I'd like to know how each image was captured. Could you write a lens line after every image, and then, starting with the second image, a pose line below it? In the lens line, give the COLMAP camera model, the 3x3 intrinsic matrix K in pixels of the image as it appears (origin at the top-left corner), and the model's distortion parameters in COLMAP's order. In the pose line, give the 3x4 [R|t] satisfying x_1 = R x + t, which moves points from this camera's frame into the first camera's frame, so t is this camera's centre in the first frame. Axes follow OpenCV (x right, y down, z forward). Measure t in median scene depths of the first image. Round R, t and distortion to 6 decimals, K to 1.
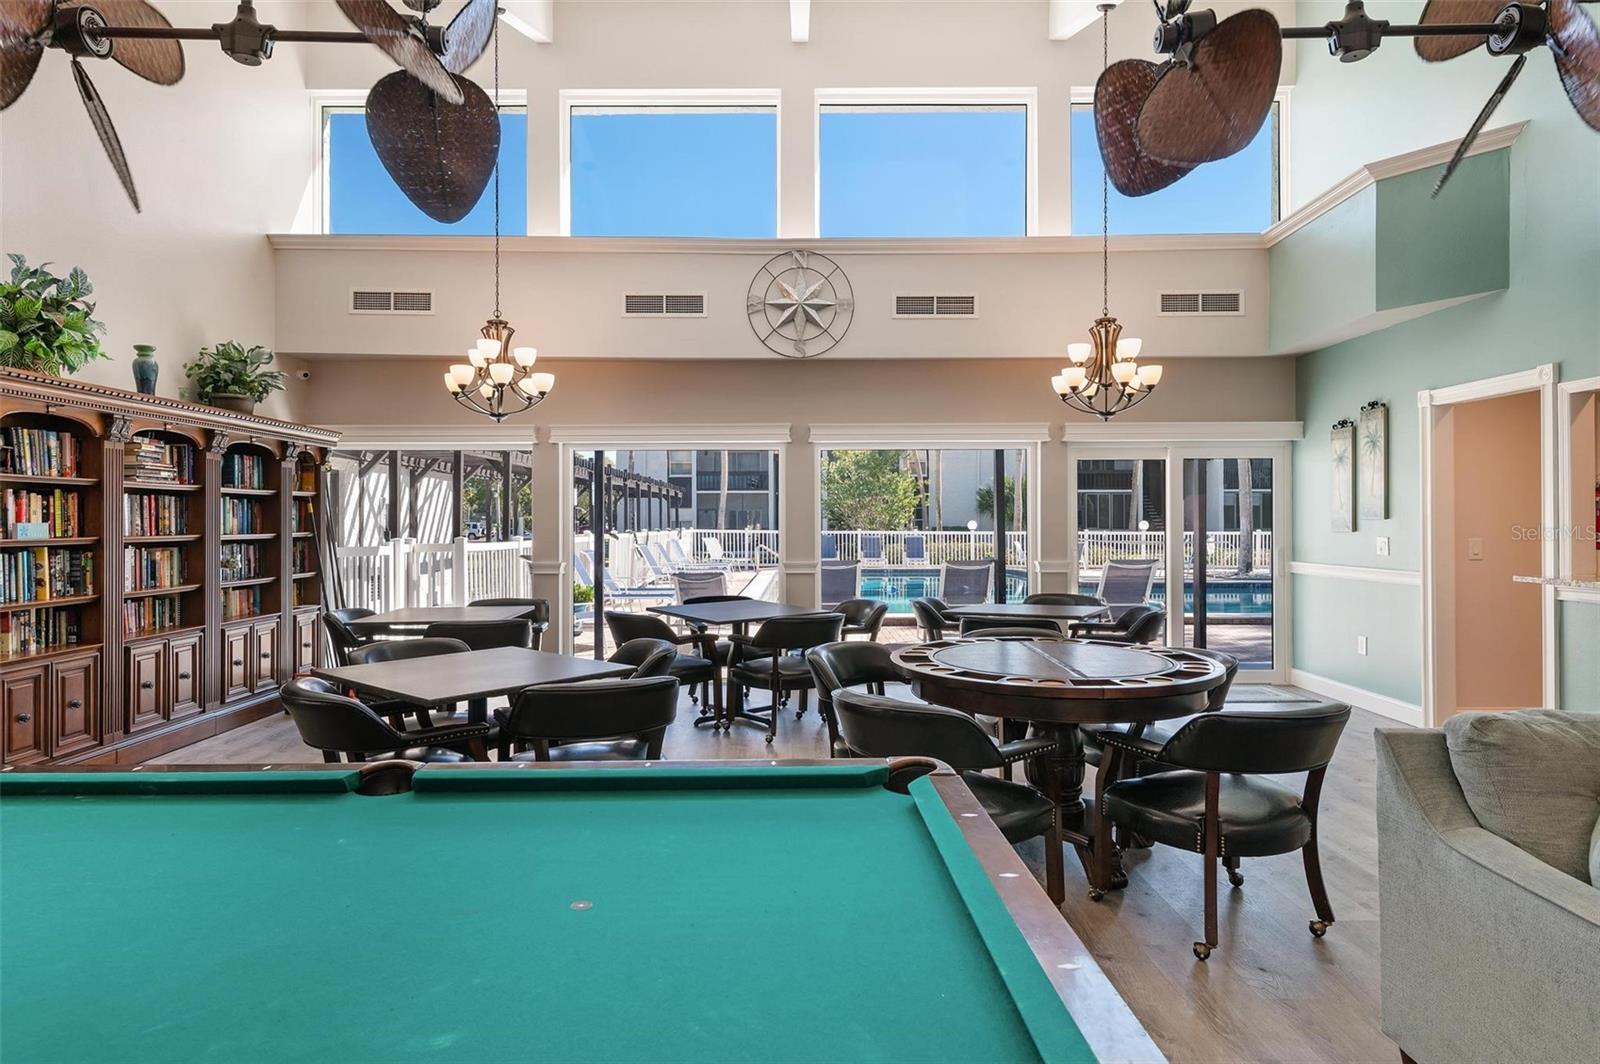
lens RADIAL K [[905.4, 0, 803.1], [0, 905.4, 520.6], [0, 0, 1]] dist [0.006989, -0.000696]
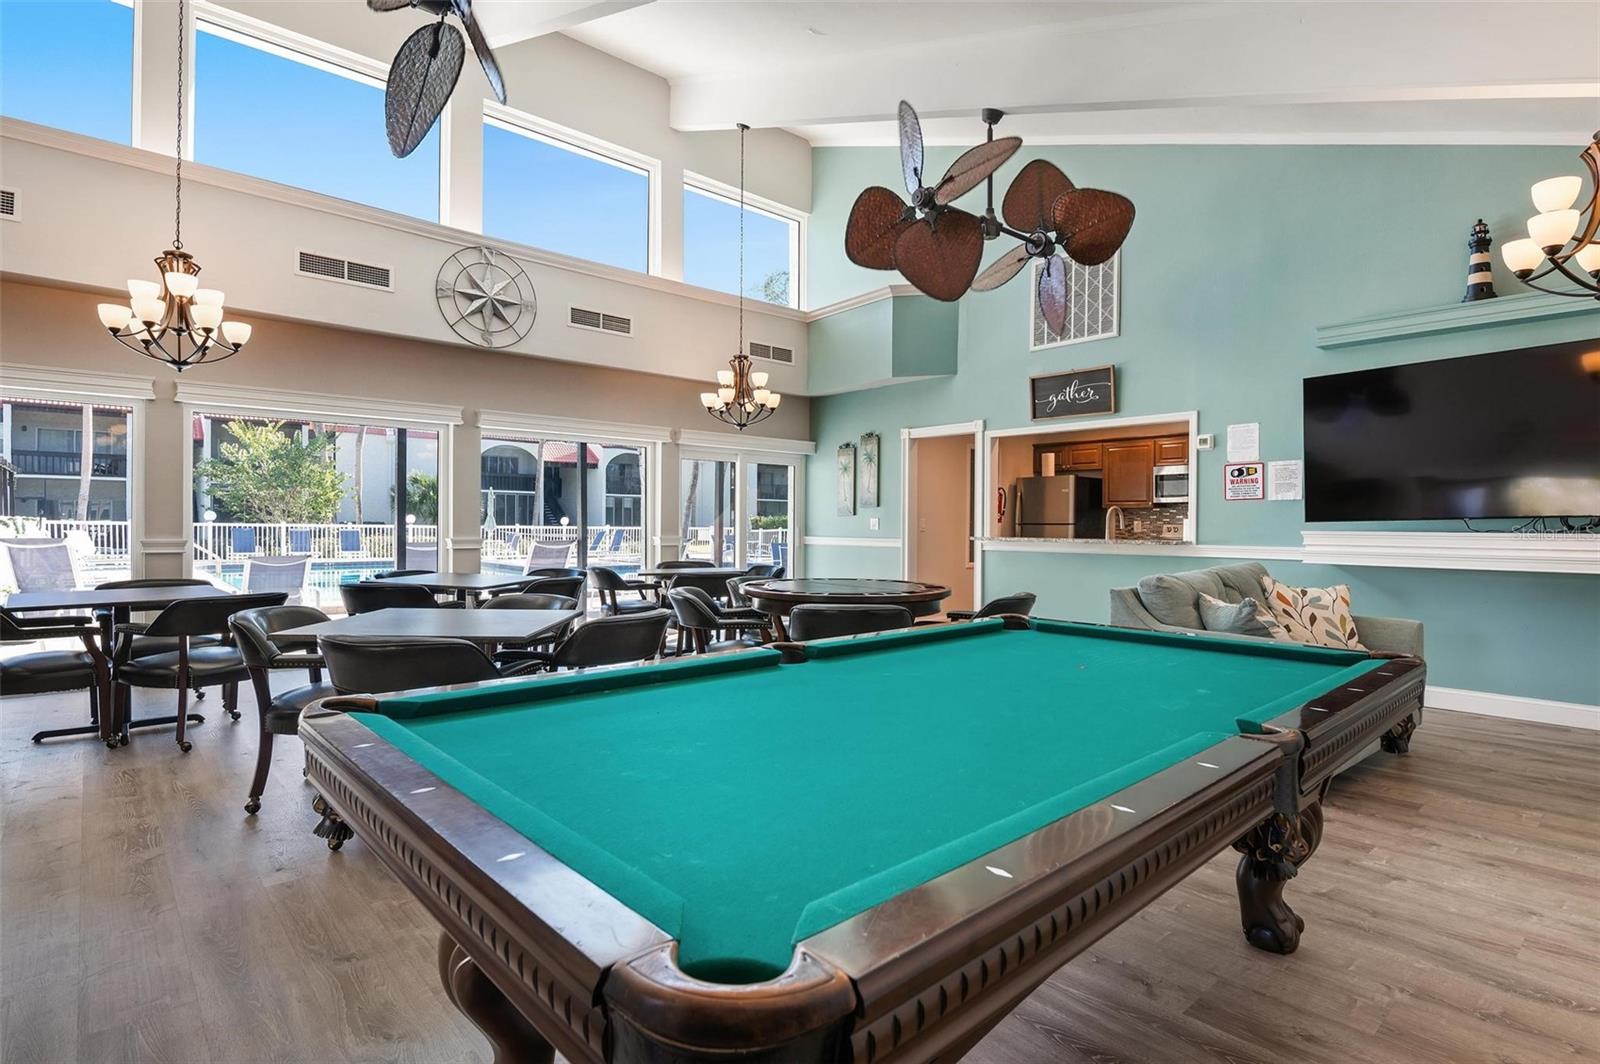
lens RADIAL K [[802.7, 0, 800.3], [0, 802.7, 533.5], [0, 0, 1]] dist [0.003396, -0.000428]
pose [[0.740256, -0.001225, 0.672324, -0.371095], [-0.008460, 0.999902, 0.011138, 0.027800], [-0.672272, -0.013933, 0.740173, 0.038821]]
